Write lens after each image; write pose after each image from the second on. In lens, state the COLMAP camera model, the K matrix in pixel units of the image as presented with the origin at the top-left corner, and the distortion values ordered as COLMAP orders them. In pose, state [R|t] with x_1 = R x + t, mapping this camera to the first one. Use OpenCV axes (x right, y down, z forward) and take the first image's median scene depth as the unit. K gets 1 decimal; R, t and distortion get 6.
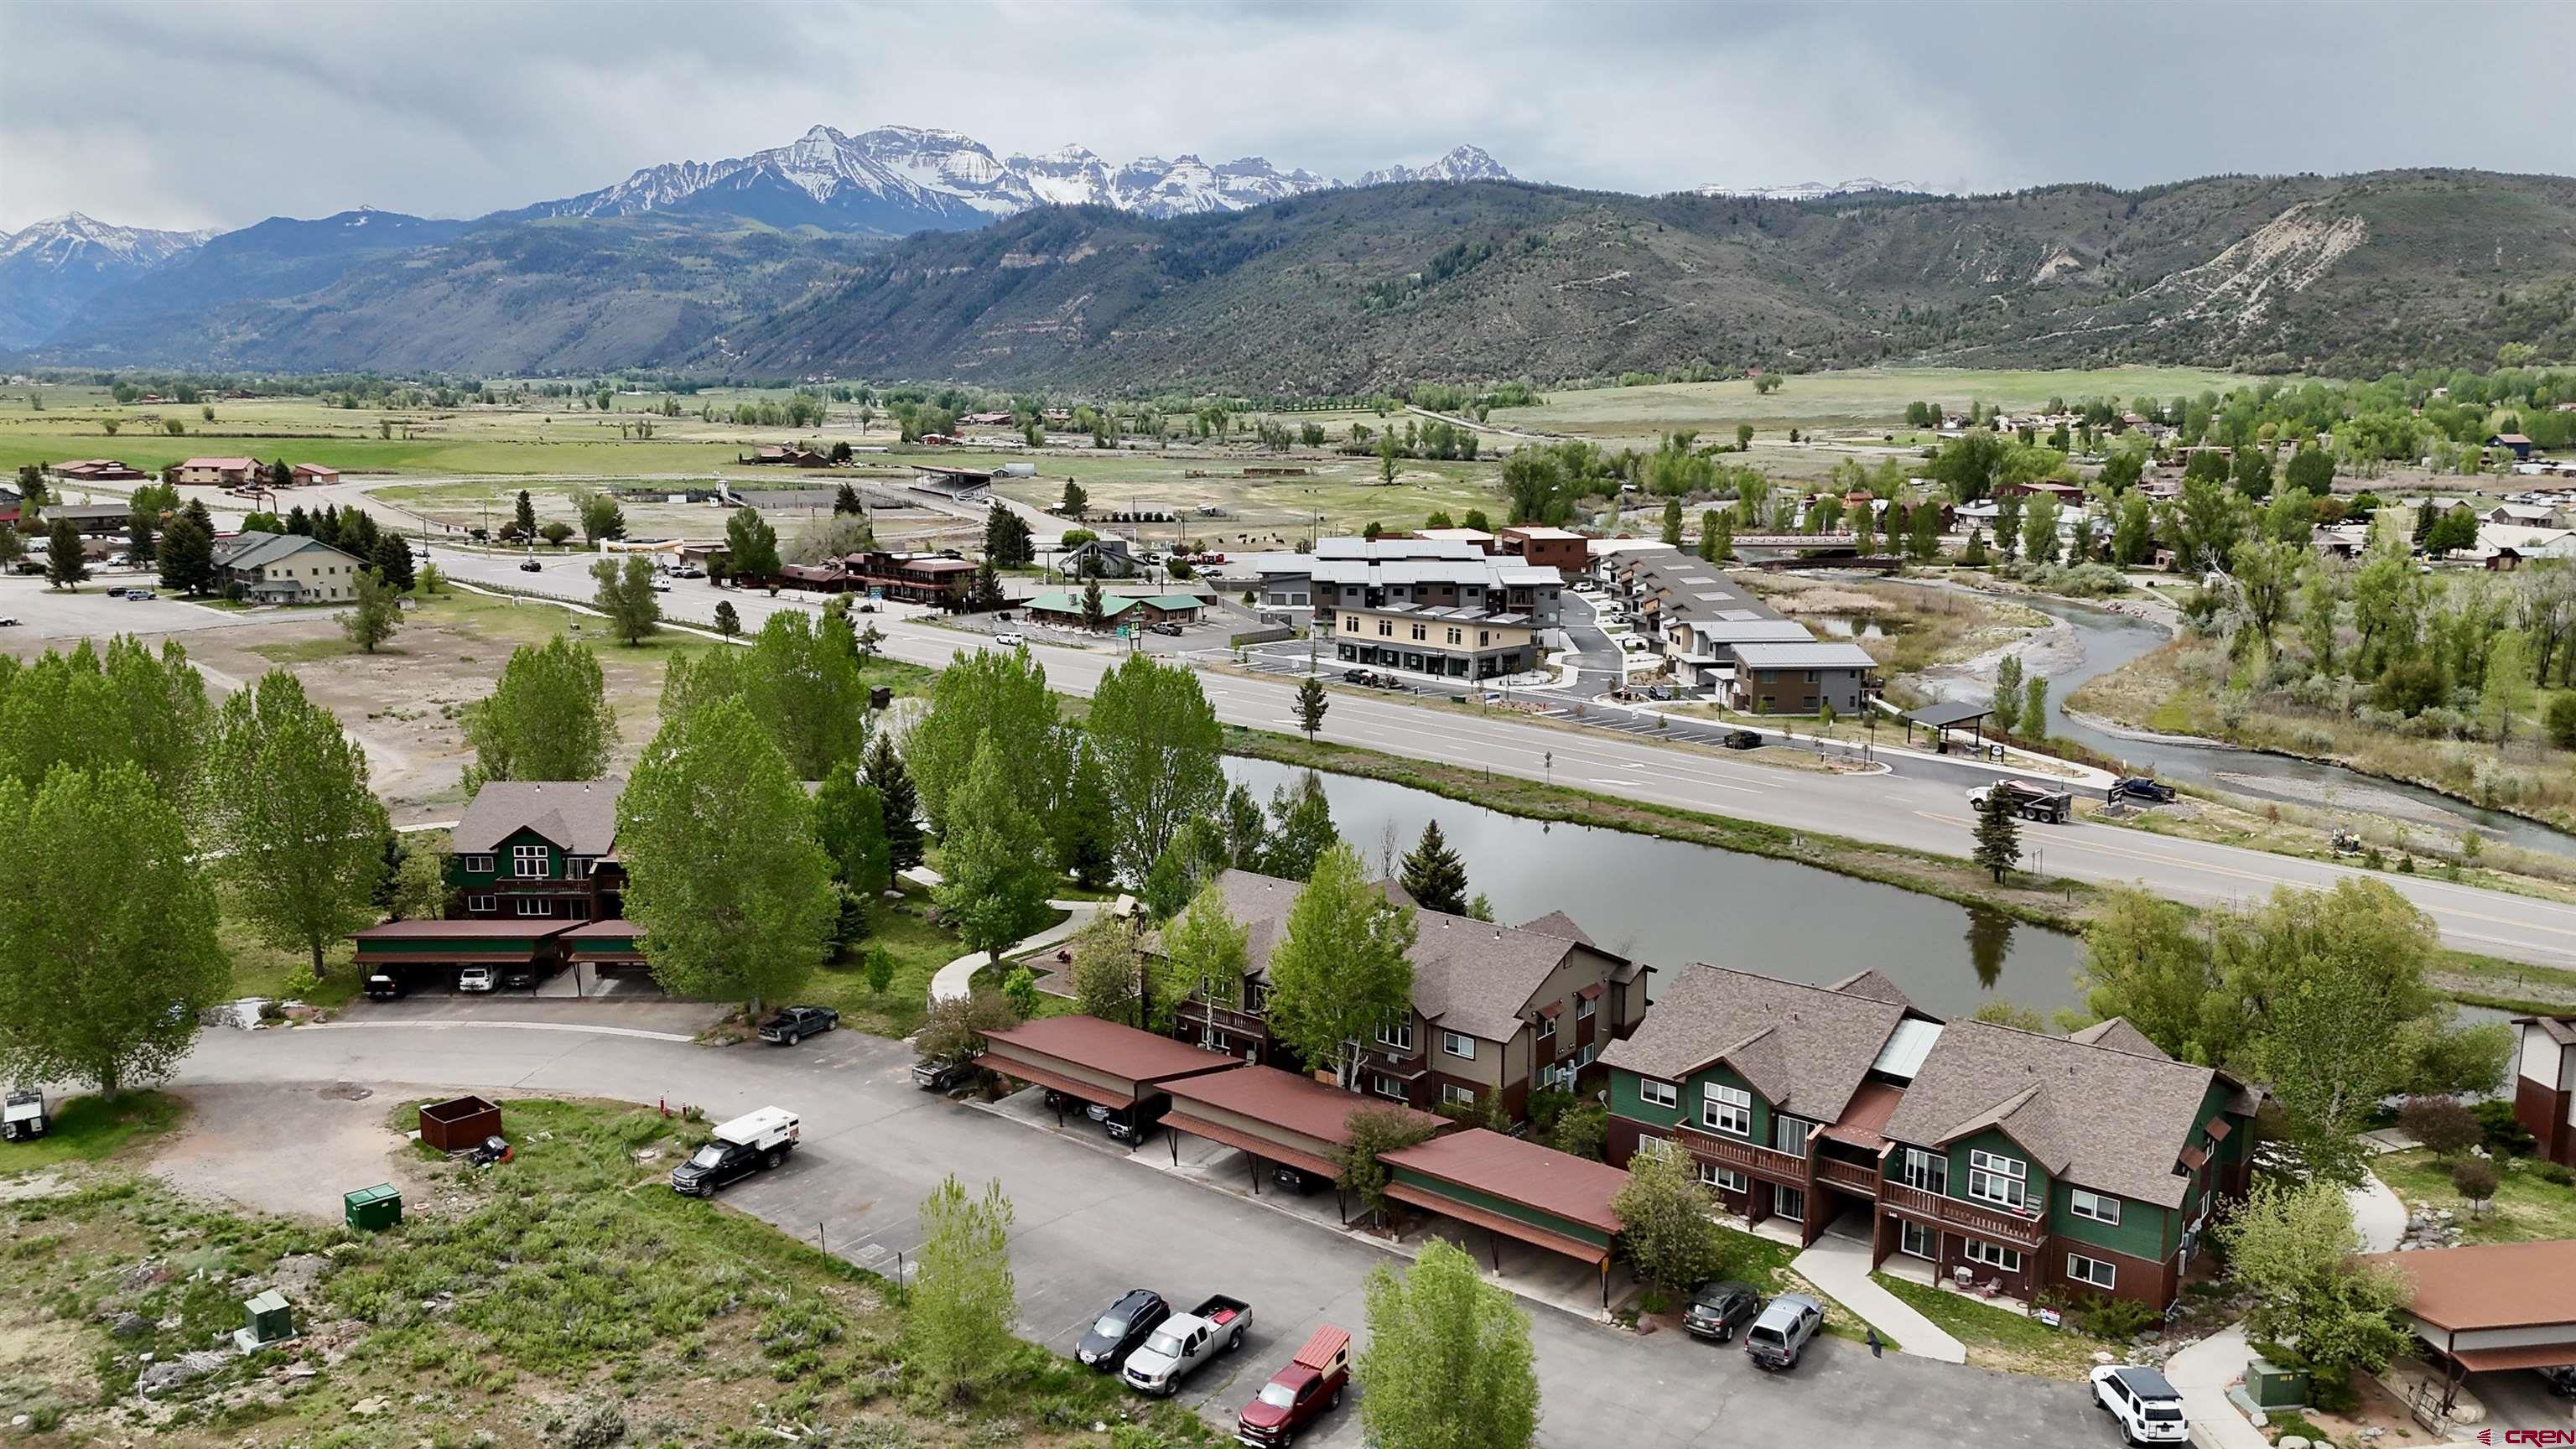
lens RADIAL K [[1878.9, 0, 1296.2], [0, 1878.9, 739.2], [0, 0, 1]] dist [0.087538, -0.088098]
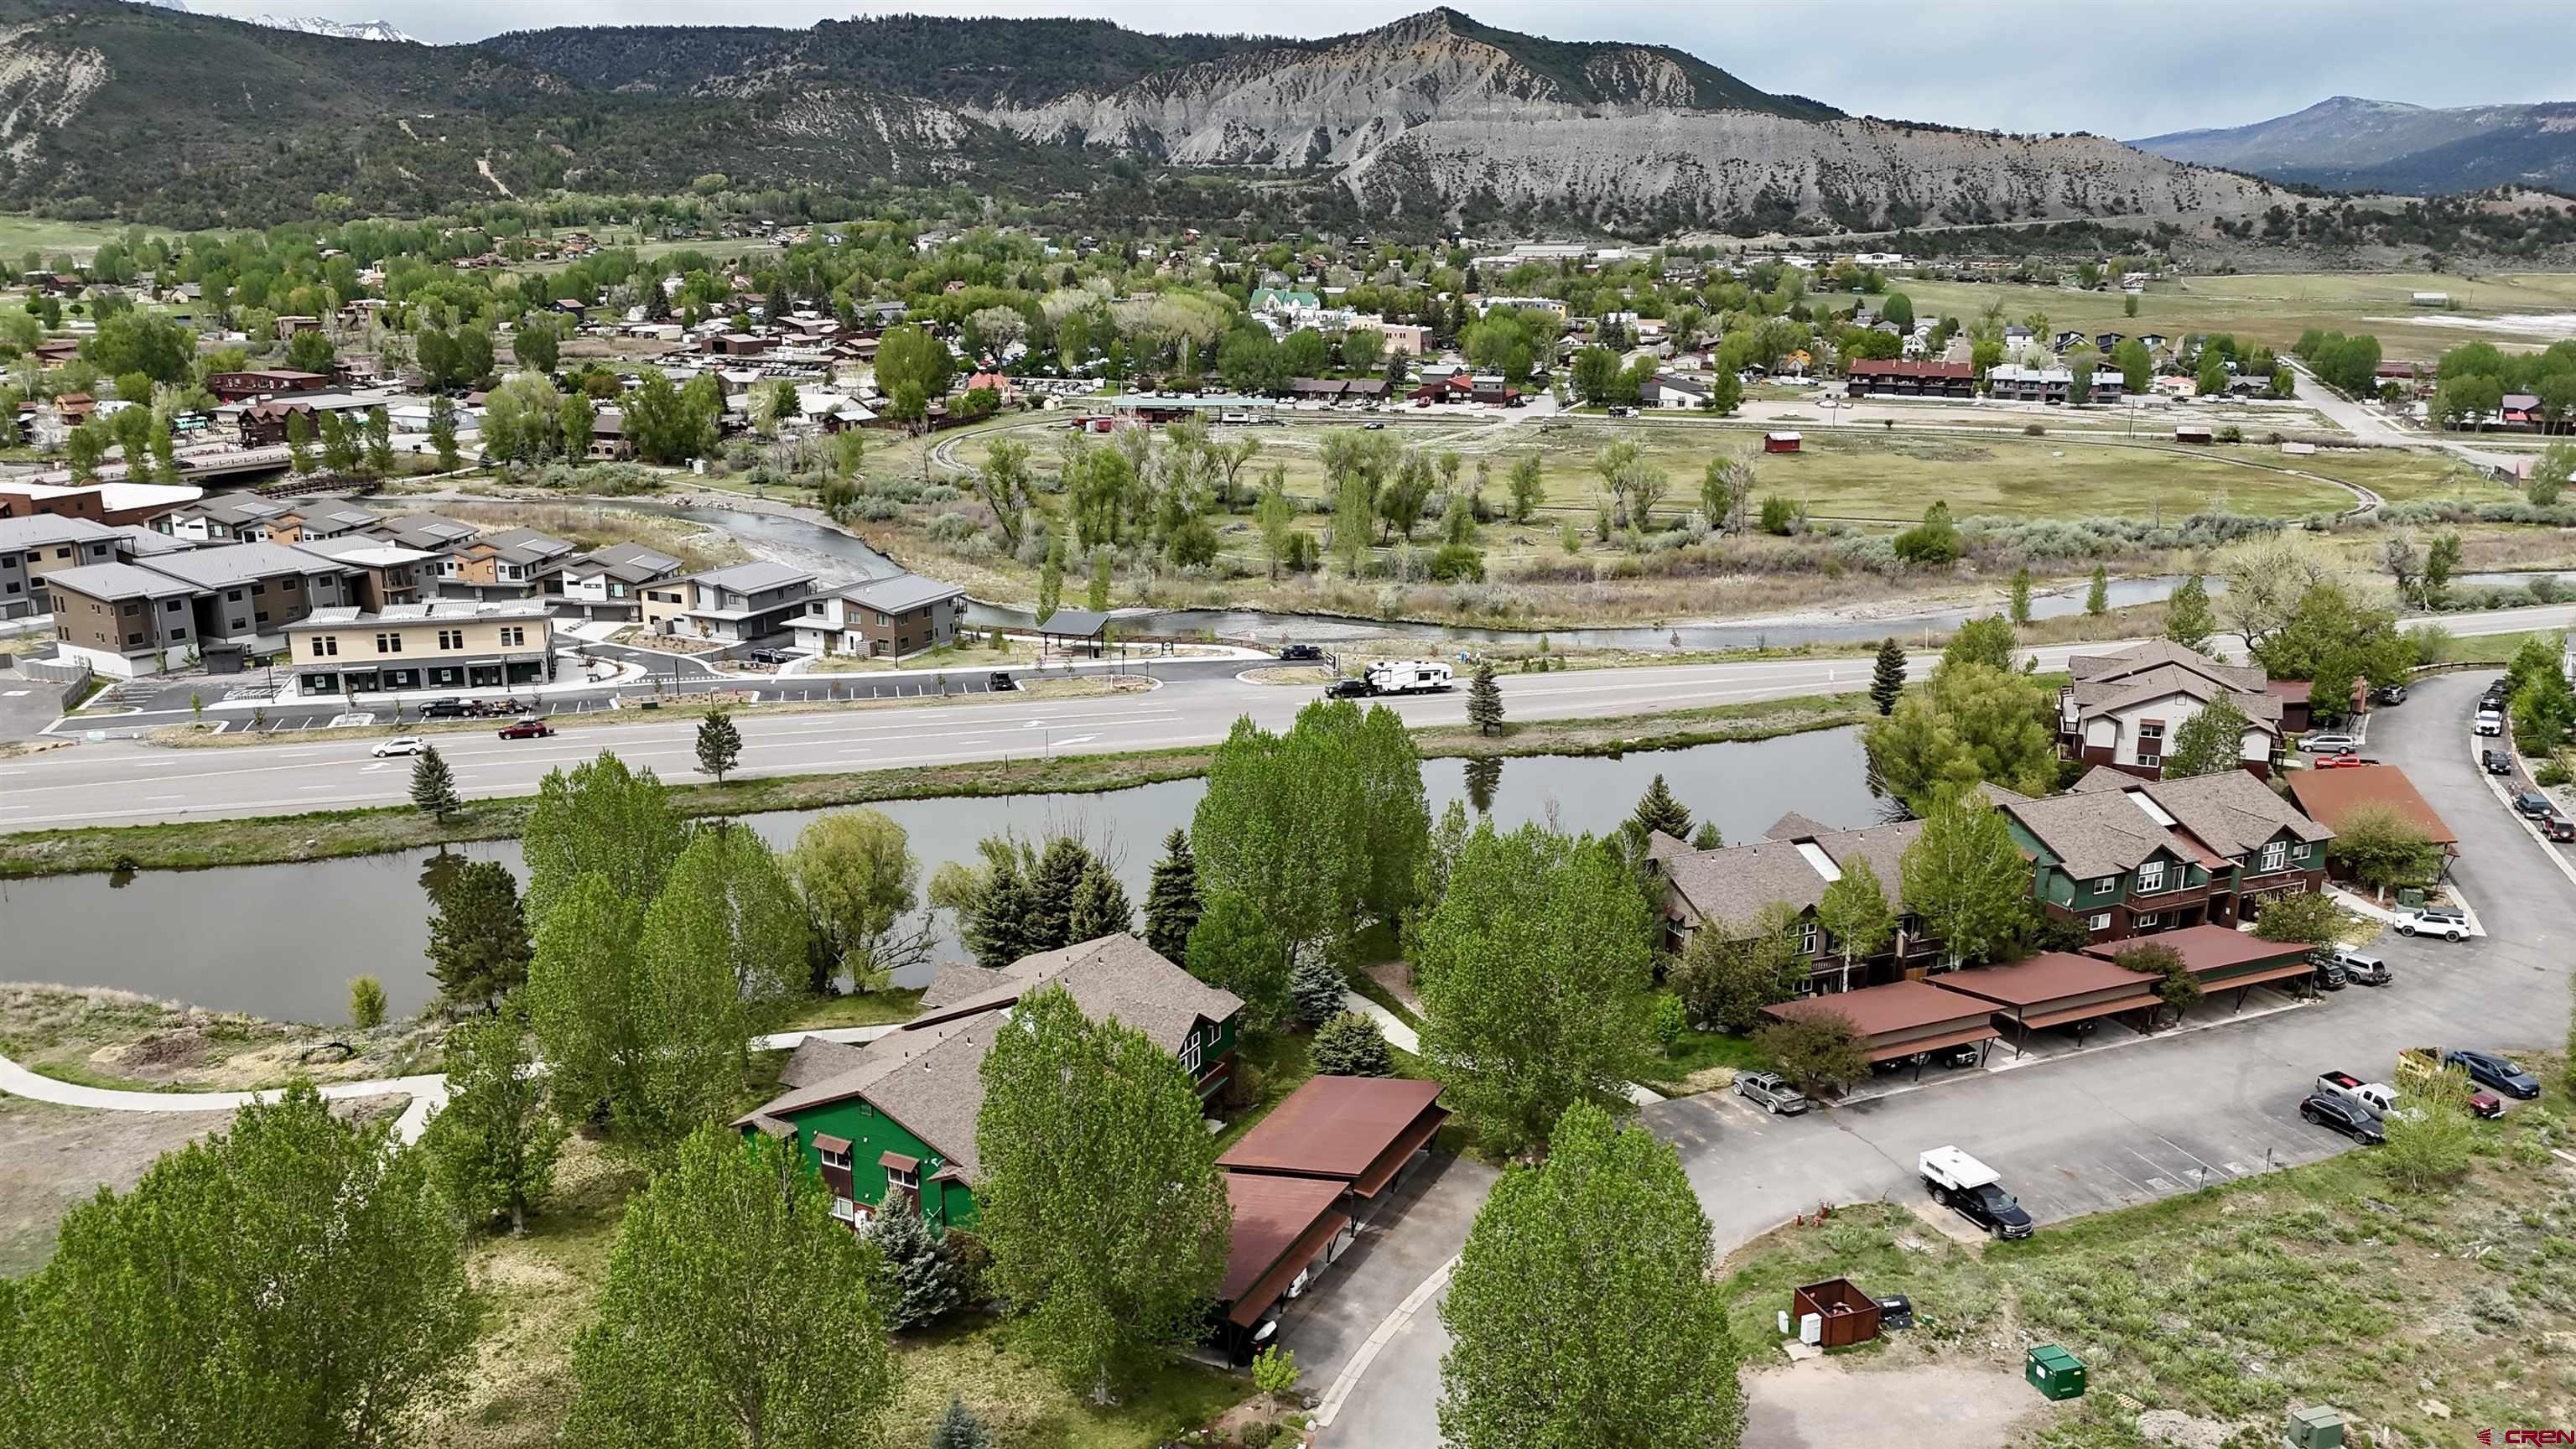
lens RADIAL K [[1878.9, 0, 1287.8], [0, 1878.9, 728.2], [0, 0, 1]] dist [0.087538, -0.088098]
pose [[0.467967, -0.226380, 0.854259, -0.463945], [0.159141, 0.972419, 0.170514, -0.099731], [-0.869299, 0.056153, 0.491086, 0.272128]]
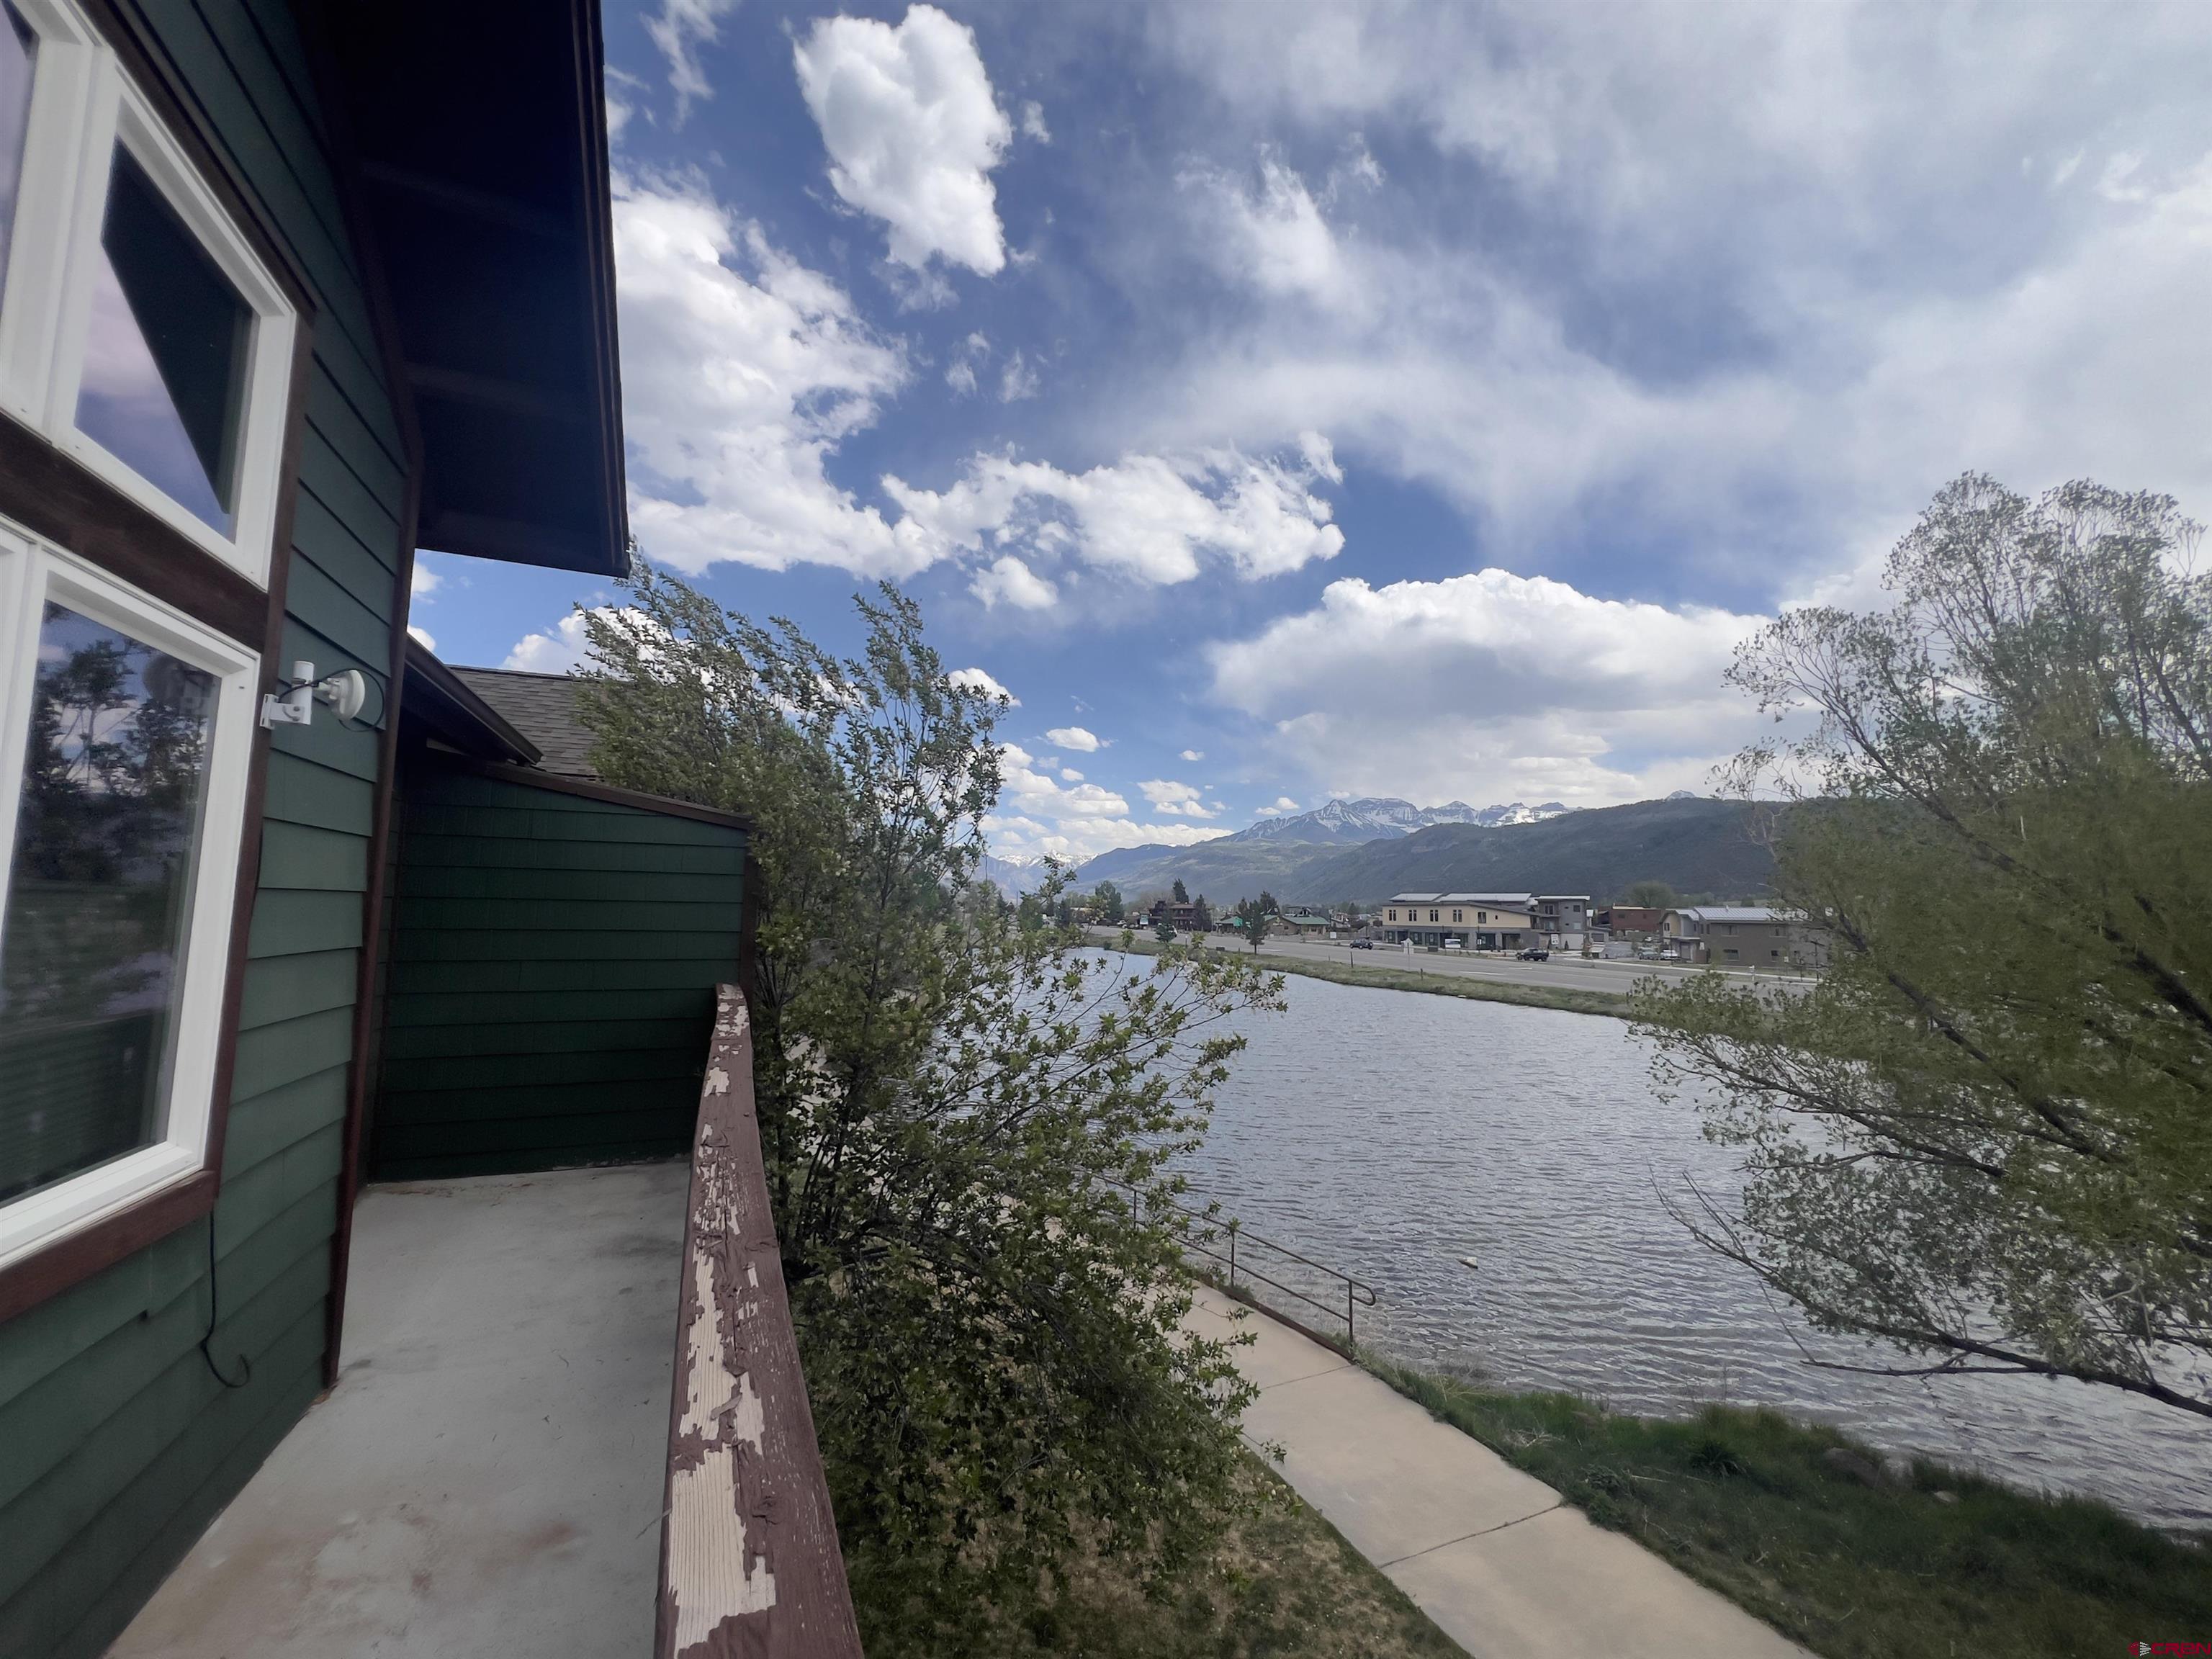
lens RADIAL K [[878.3, 0, 1101.2], [0, 878.3, 830.5], [0, 0, 1]] dist [-0.000817, 0.001213]
pose [[0.876036, -0.041314, -0.480474, 0.155103], [-0.094160, 0.962493, -0.254441, 0.062631], [0.472965, 0.268141, 0.839288, 0.343085]]
